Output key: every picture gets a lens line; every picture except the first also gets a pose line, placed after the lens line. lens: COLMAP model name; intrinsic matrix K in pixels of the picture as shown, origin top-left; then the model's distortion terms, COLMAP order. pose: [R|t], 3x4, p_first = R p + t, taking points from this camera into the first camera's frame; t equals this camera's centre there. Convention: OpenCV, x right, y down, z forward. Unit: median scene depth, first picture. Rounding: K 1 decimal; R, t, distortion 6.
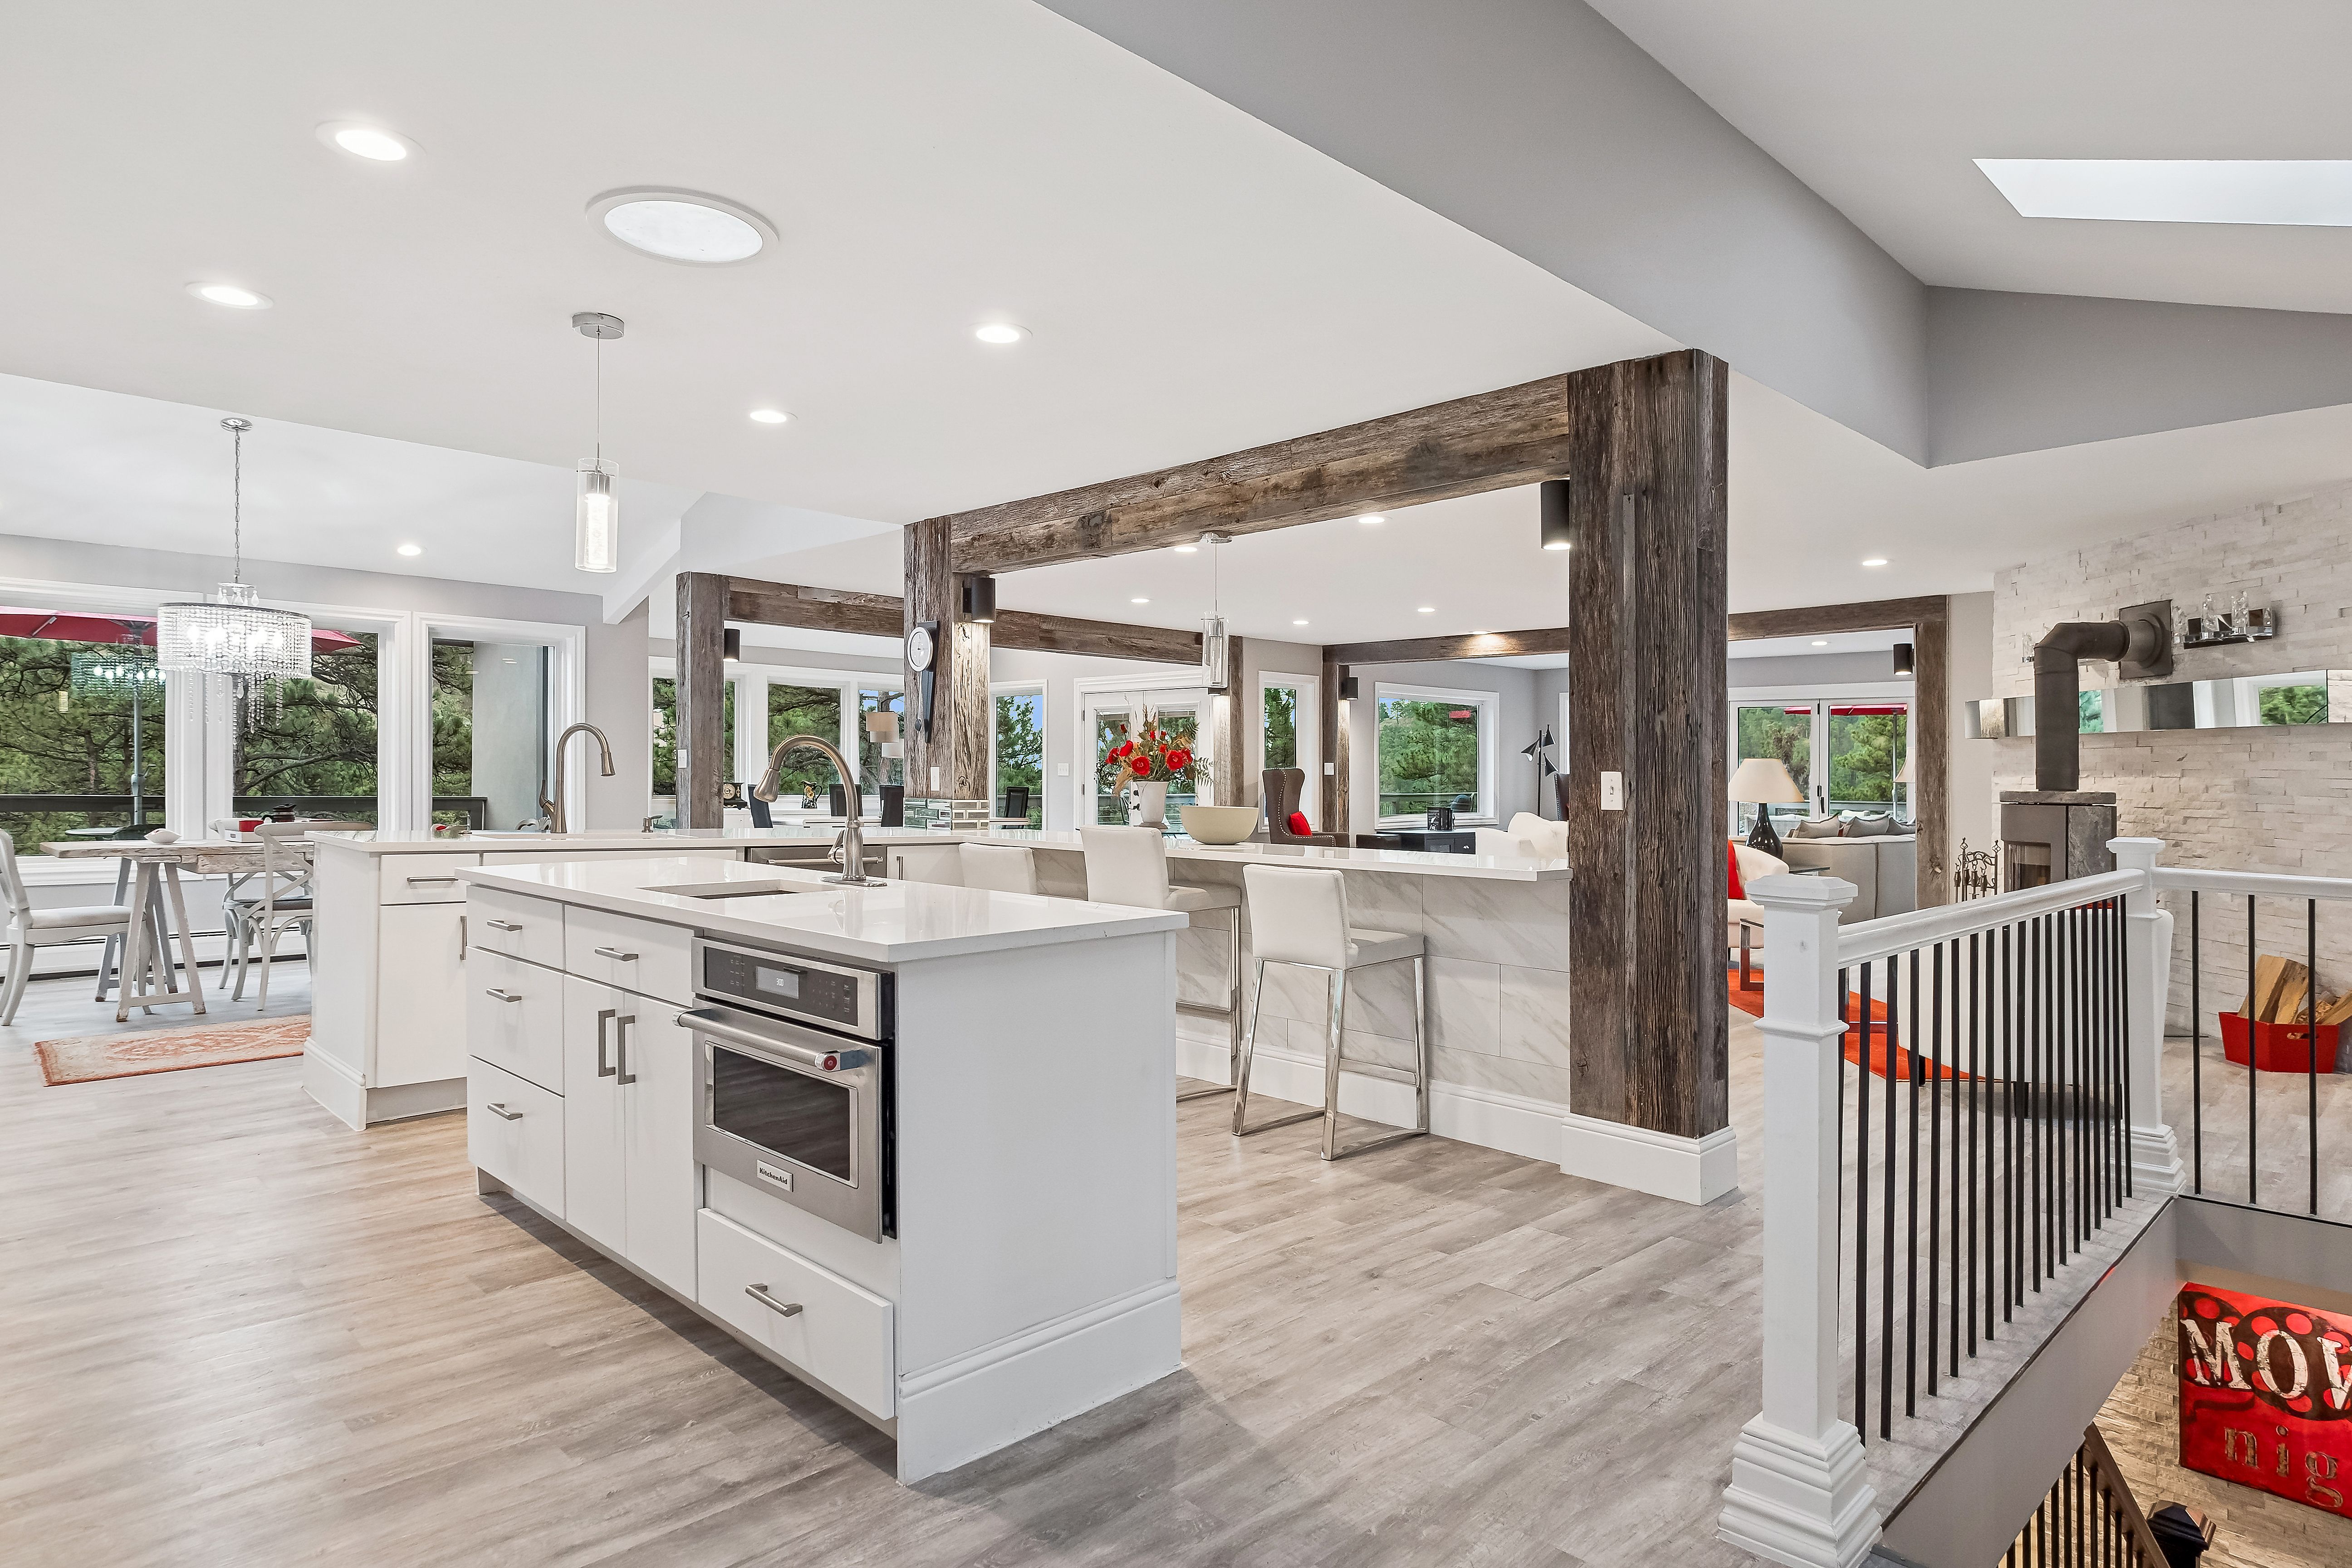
lens RADIAL K [[1367.7, 0, 1250.2], [0, 1367.7, 785.4], [0, 0, 1]] dist [-0.001022, 0.000109]
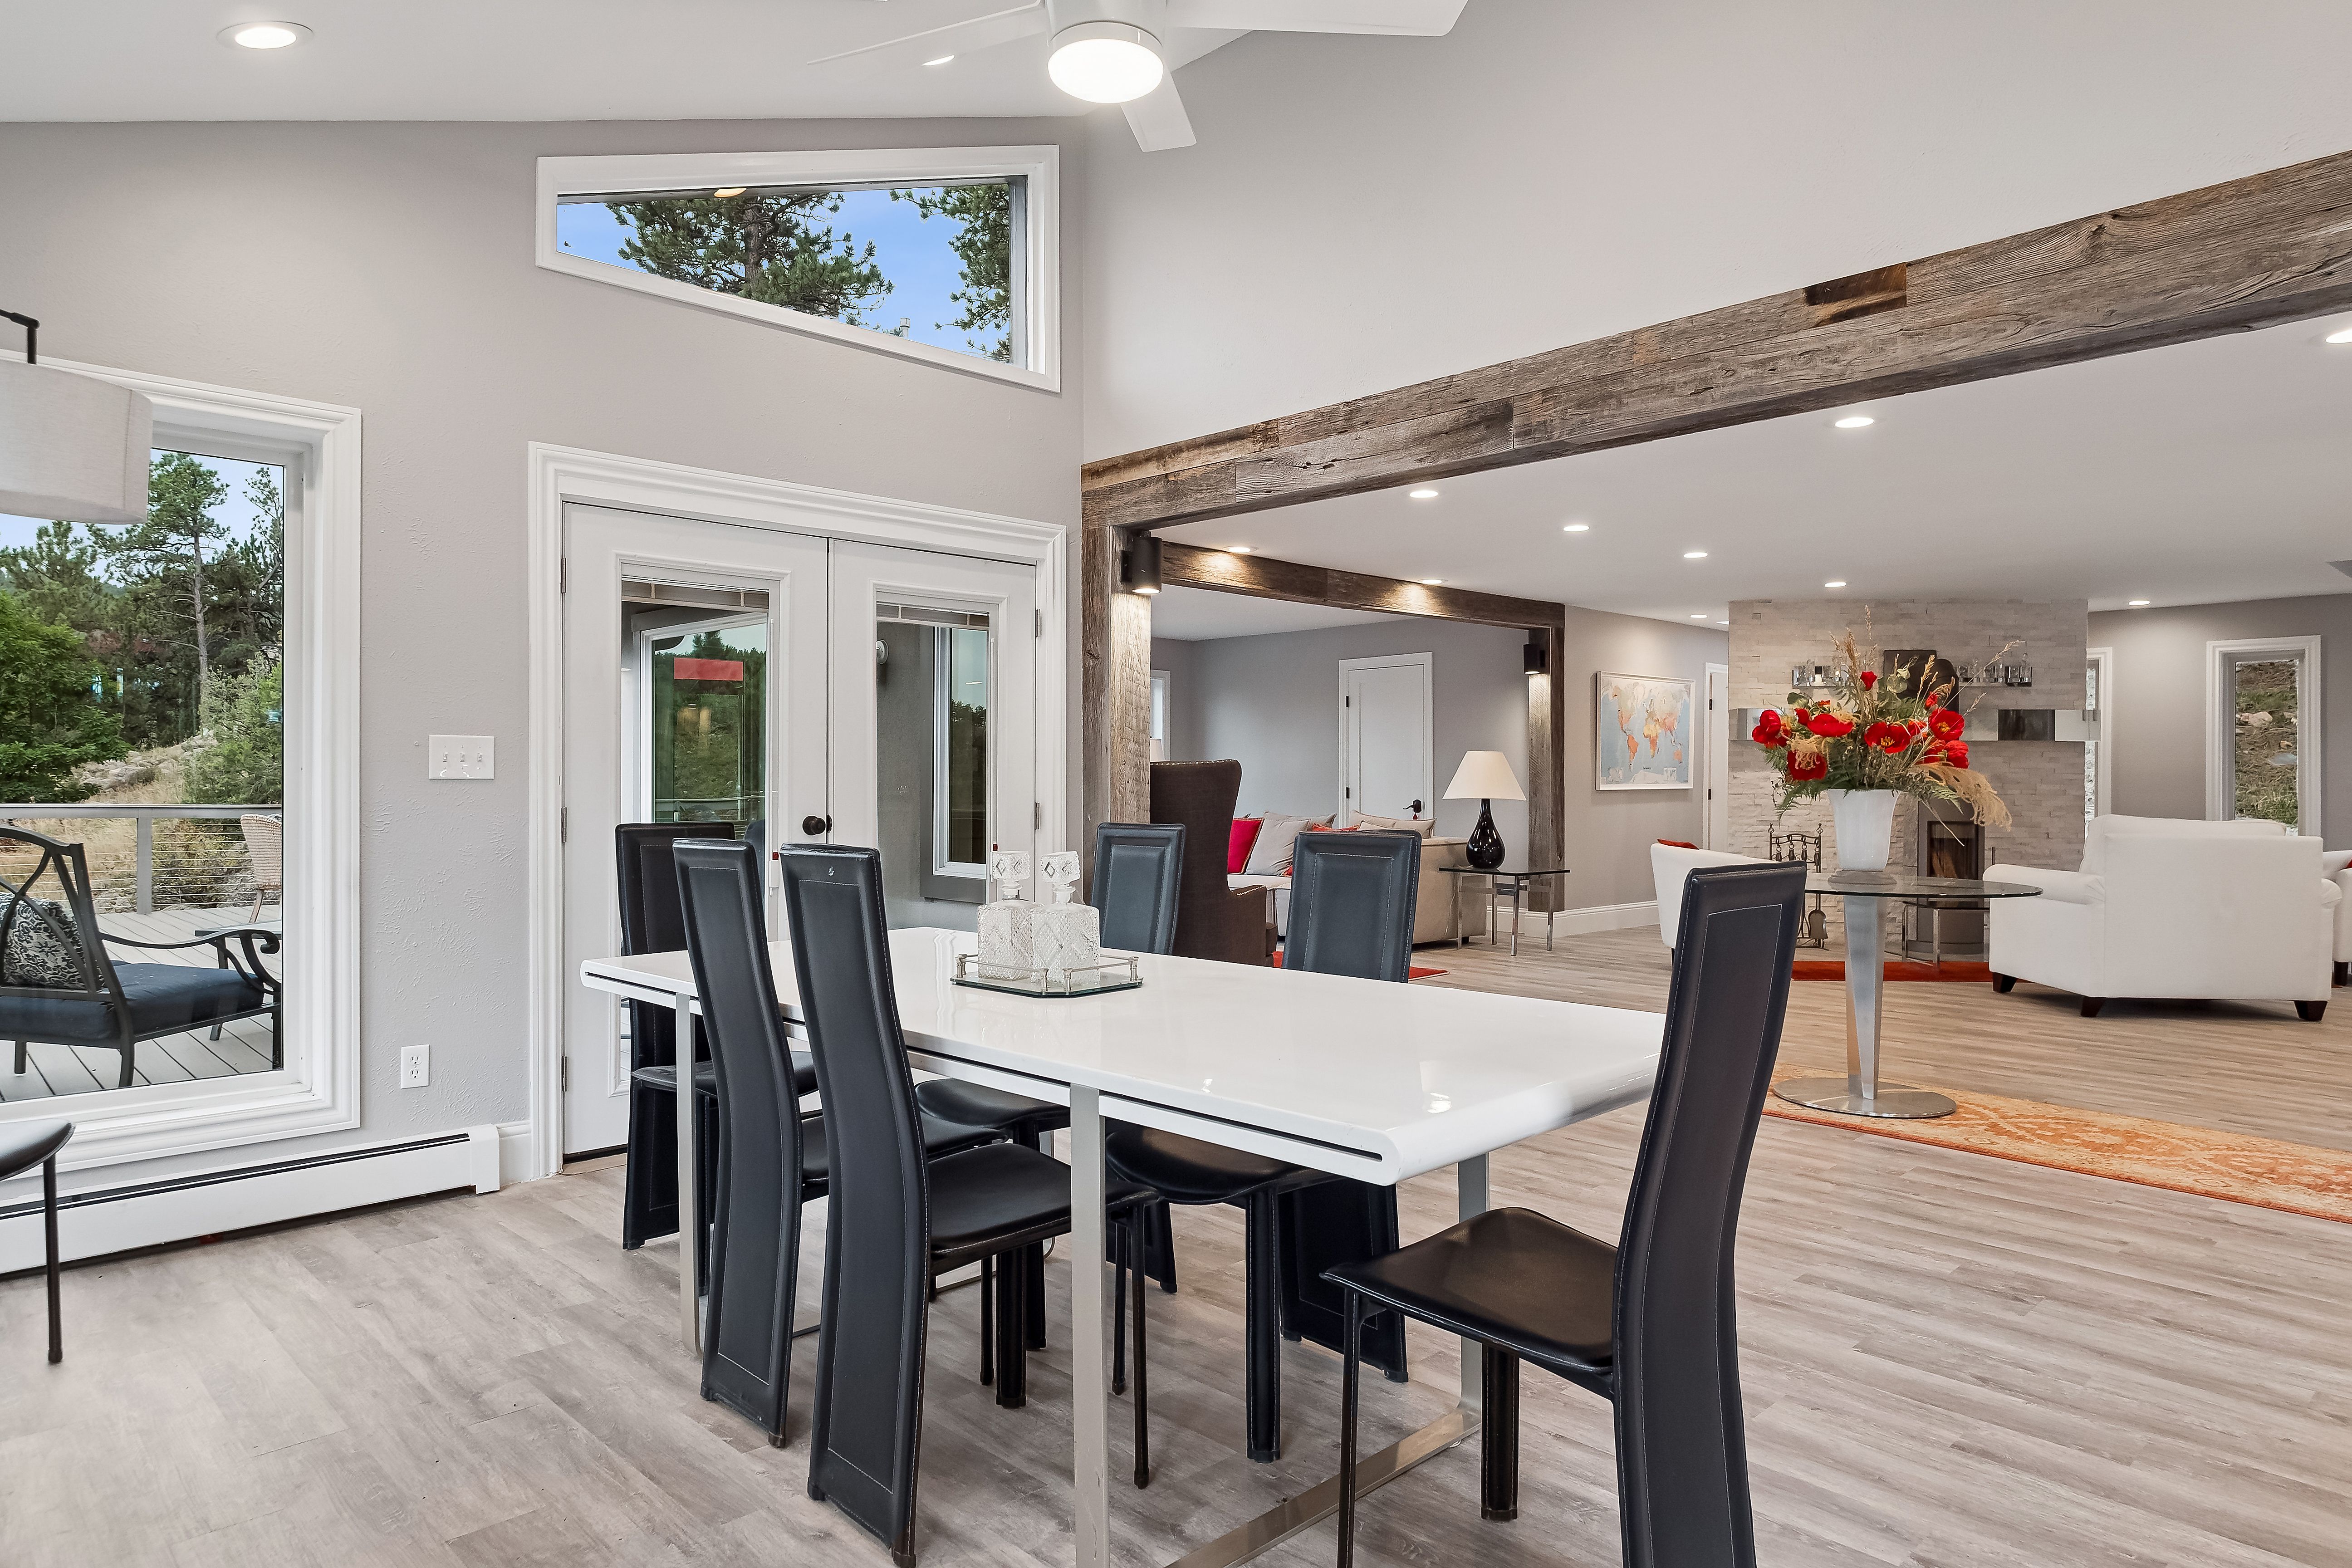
lens RADIAL K [[1367.7, 0, 1250.2], [0, 1367.7, 785.4], [0, 0, 1]] dist [-0.001022, 0.000109]
pose [[0.043159, -0.013631, 0.998975, -0.915627], [0.007109, 0.999886, 0.013336, -0.019321], [-0.999043, 0.006526, 0.043251, 1.882410]]
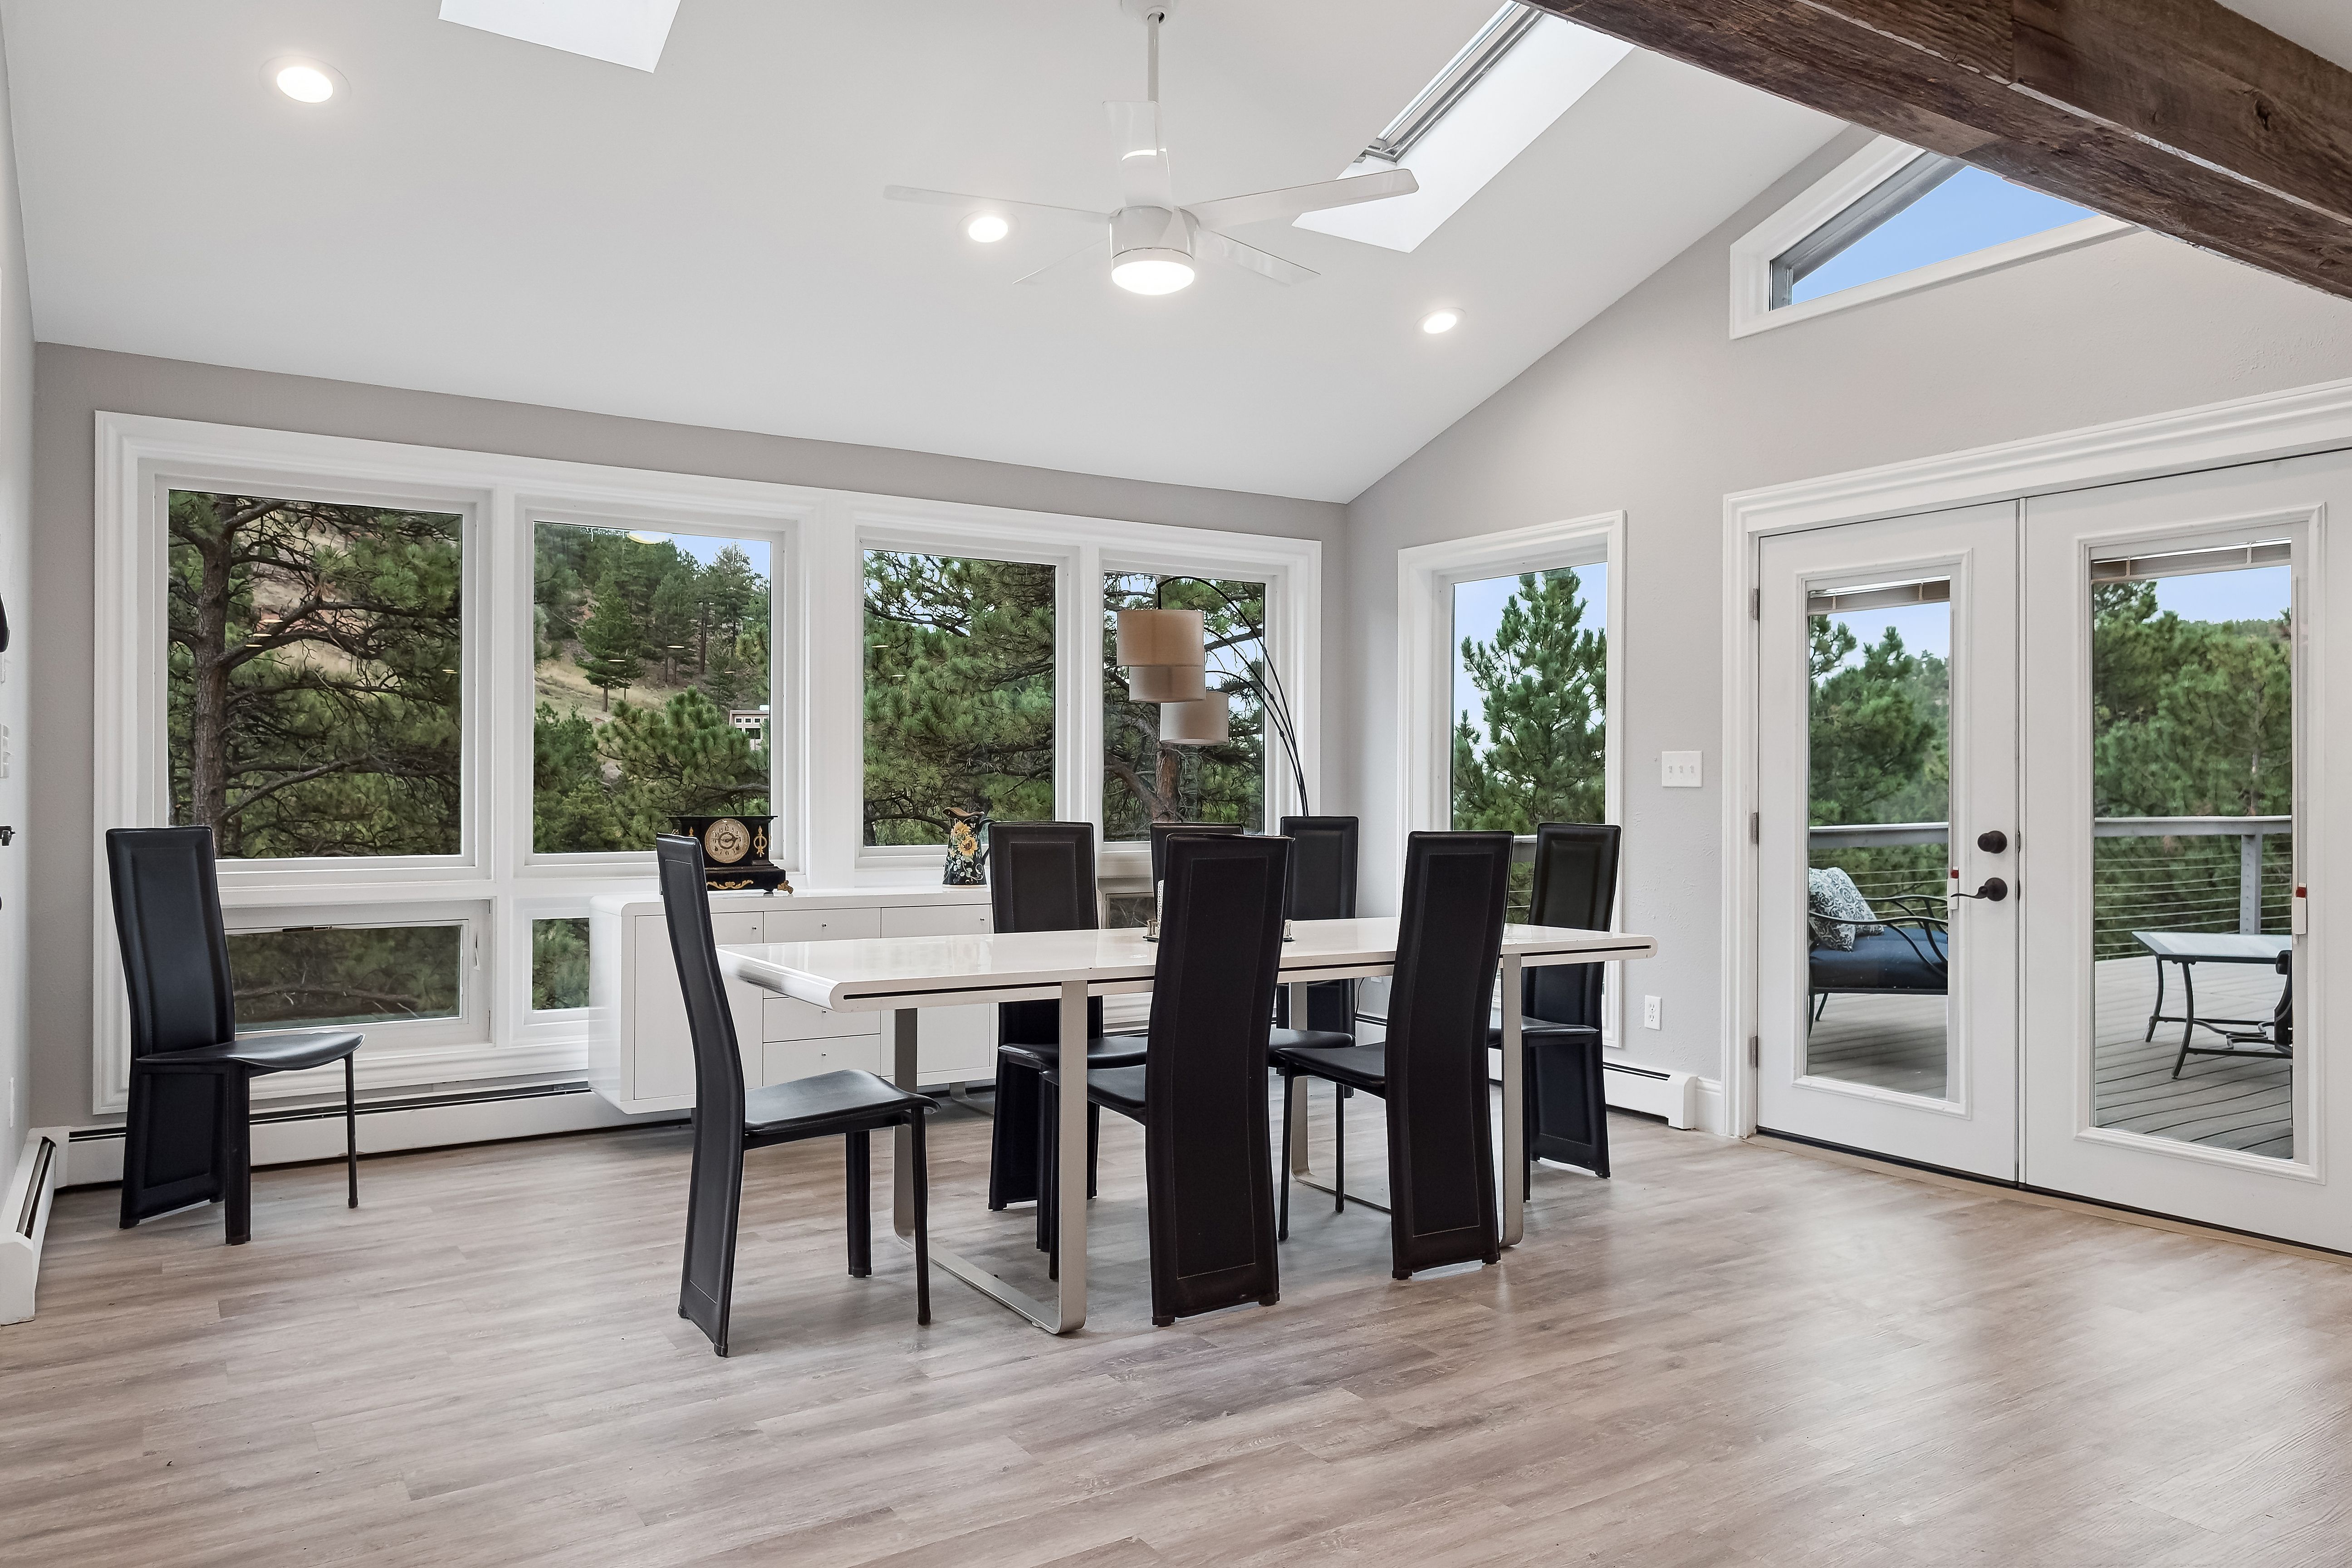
lens RADIAL K [[1623.9, 0, 1176.0], [0, 1623.9, 784.0], [0, 0, 1]] dist [-0.005988, -0.001661]
pose [[0.969125, -0.008561, -0.246422, -0.359835], [0.006406, 0.999934, -0.009549, -0.011160], [0.246487, 0.007675, 0.969116, 1.323292]]
